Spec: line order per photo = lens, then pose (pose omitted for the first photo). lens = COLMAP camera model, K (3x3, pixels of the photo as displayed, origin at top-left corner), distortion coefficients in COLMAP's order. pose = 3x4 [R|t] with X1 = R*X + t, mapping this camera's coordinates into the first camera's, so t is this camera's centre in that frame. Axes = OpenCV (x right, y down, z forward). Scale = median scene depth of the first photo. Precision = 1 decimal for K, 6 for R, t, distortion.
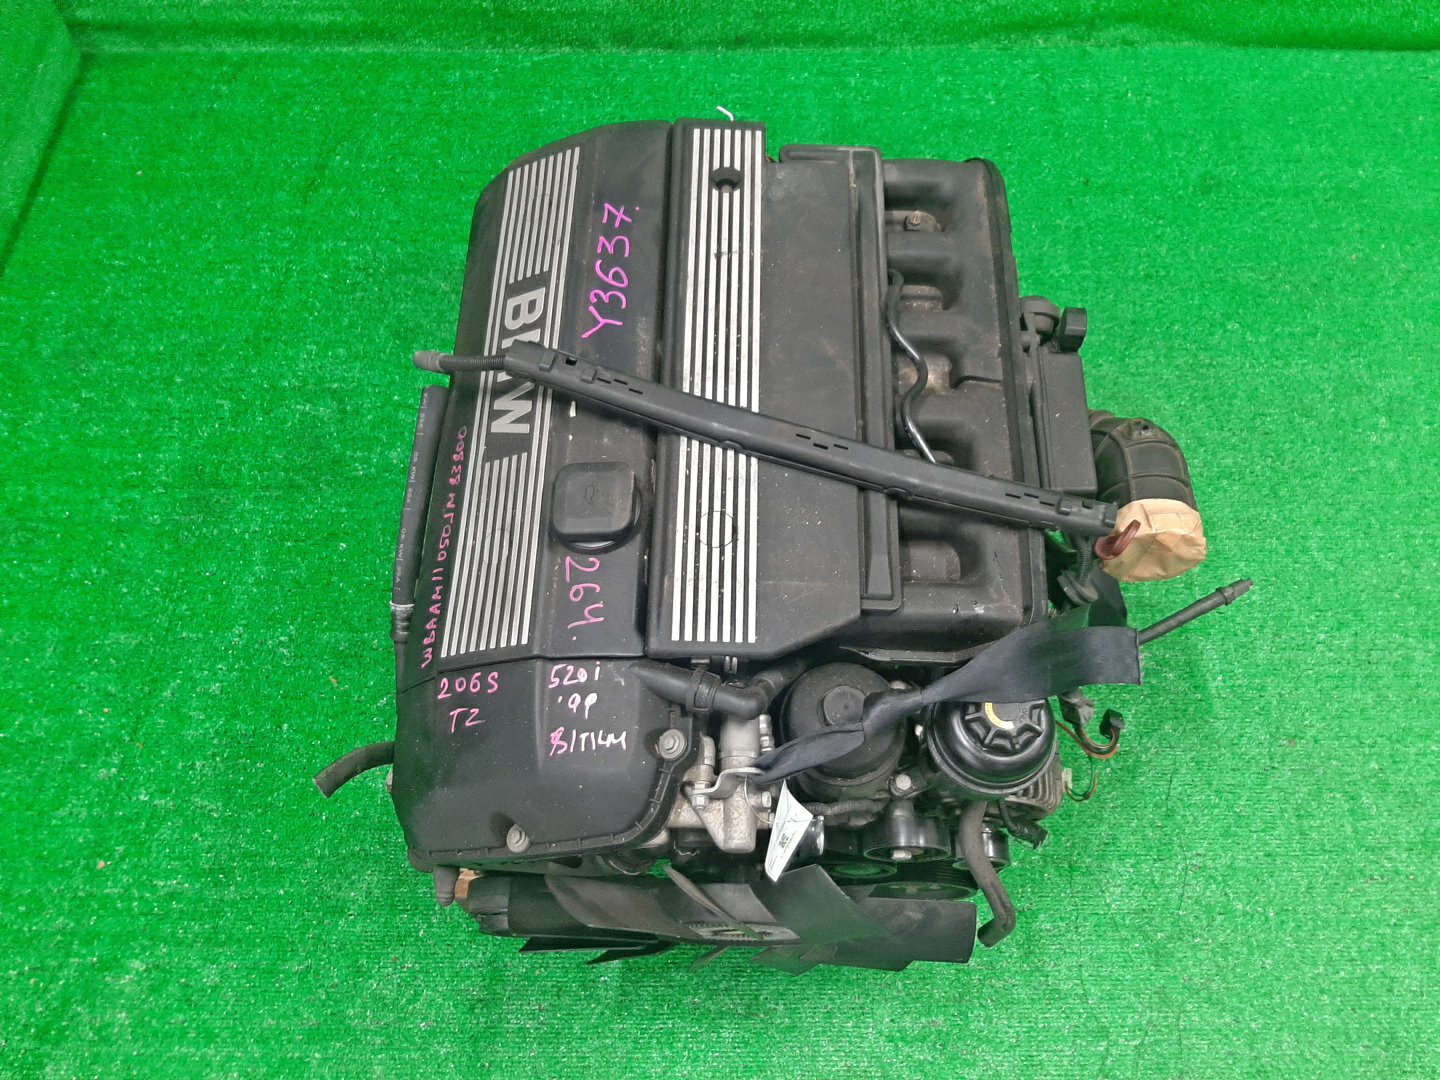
lens RADIAL K [[1121.4, 0, 720.0], [0, 1121.4, 540.0], [0, 0, 1]] dist [0.040008, -0.095623]
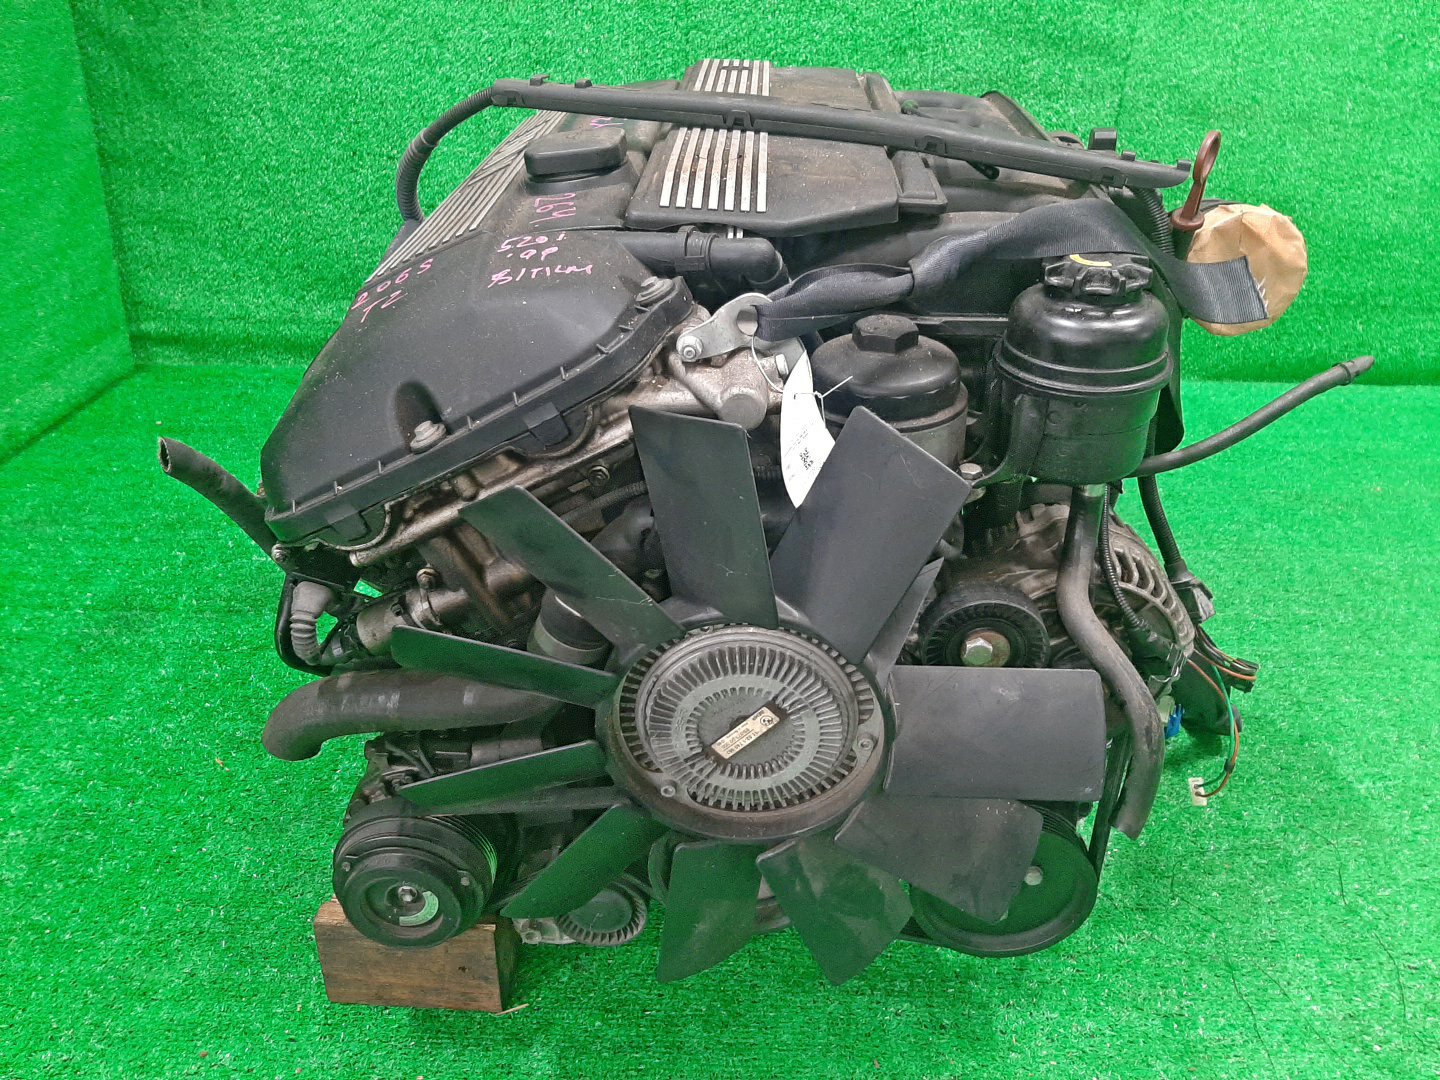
lens RADIAL K [[1121.4, 0, 720.0], [0, 1121.4, 540.0], [0, 0, 1]] dist [0.040008, -0.095623]
pose [[0.999791, 0.017662, -0.010299, 0.010796], [-0.020423, 0.838902, -0.543900, 0.671149], [-0.000967, 0.543996, 0.839087, 0.434188]]
